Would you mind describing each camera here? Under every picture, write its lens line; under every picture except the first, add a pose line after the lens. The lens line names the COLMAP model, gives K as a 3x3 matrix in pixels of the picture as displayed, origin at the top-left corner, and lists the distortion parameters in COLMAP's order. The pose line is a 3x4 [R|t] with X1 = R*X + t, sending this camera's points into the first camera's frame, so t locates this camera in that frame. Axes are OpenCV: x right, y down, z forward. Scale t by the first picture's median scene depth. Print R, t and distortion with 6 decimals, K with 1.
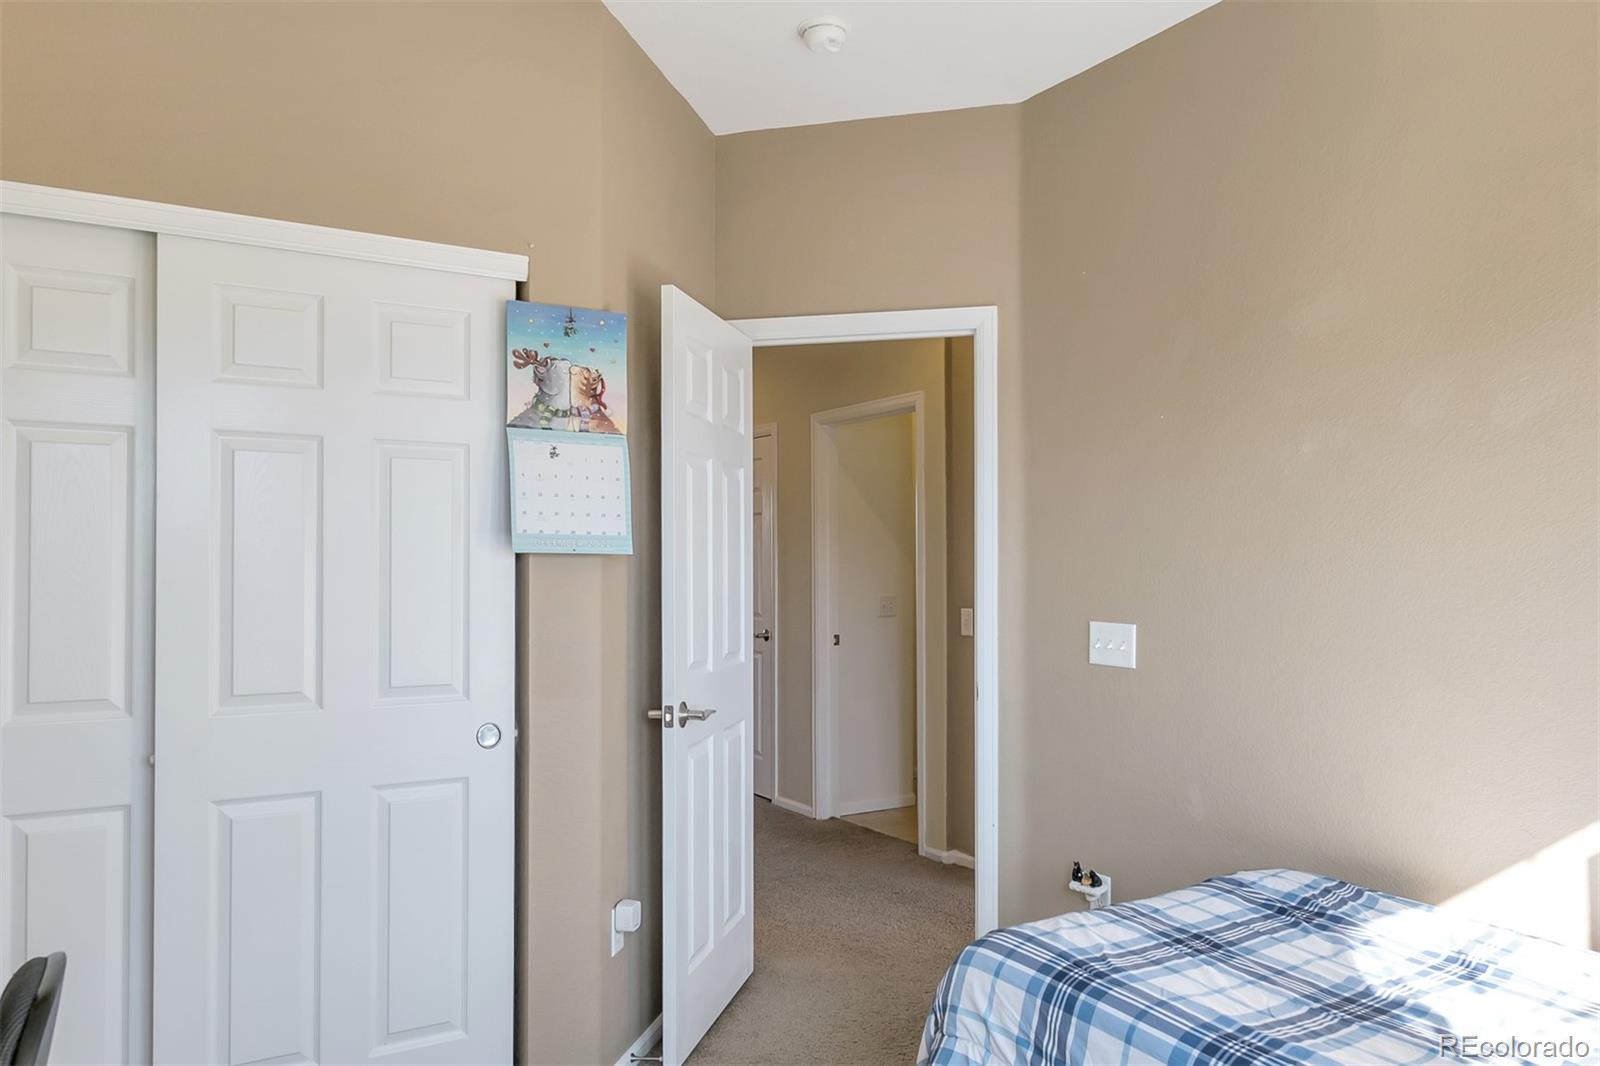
lens RADIAL K [[1130.7, 0, 799.5], [0, 1130.7, 537.5], [0, 0, 1]] dist [-0.001506, 0.003248]
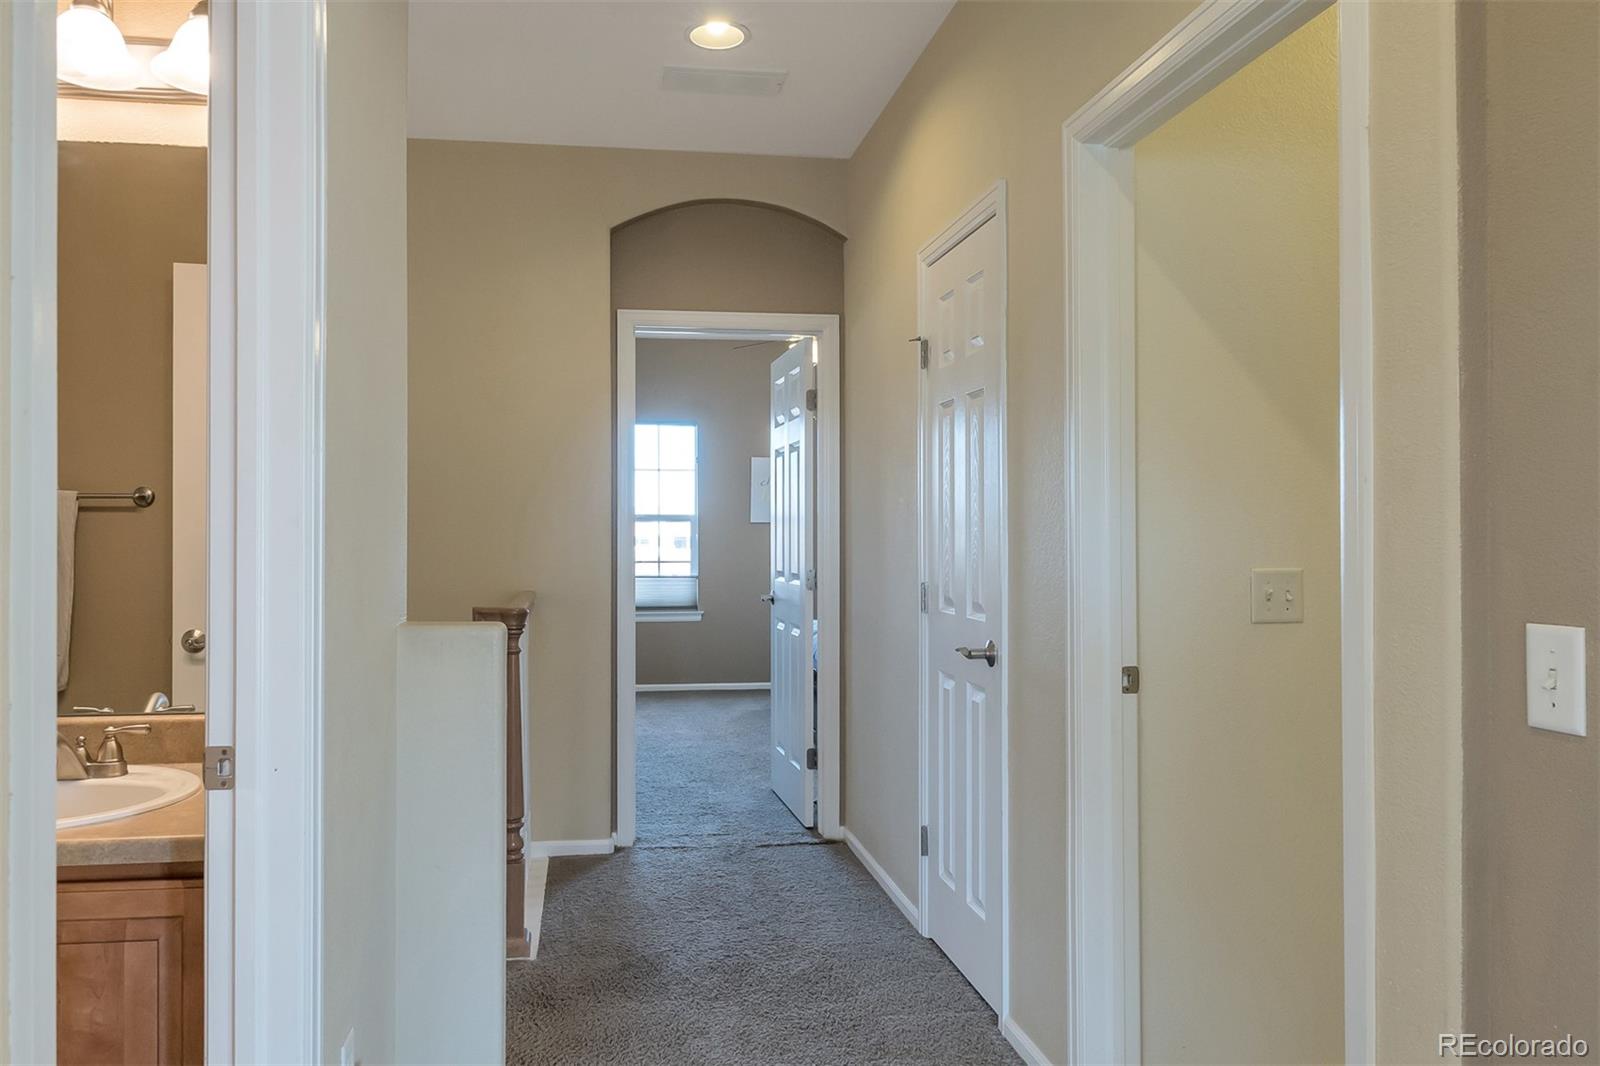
lens RADIAL K [[1130.7, 0, 796.0], [0, 1130.7, 526.2], [0, 0, 1]] dist [-0.001506, 0.003248]
pose [[0.932241, -0.004469, -0.361812, 0.067271], [0.010912, 0.999816, 0.015765, 0.028523], [0.361675, -0.018645, 0.932118, 0.582530]]
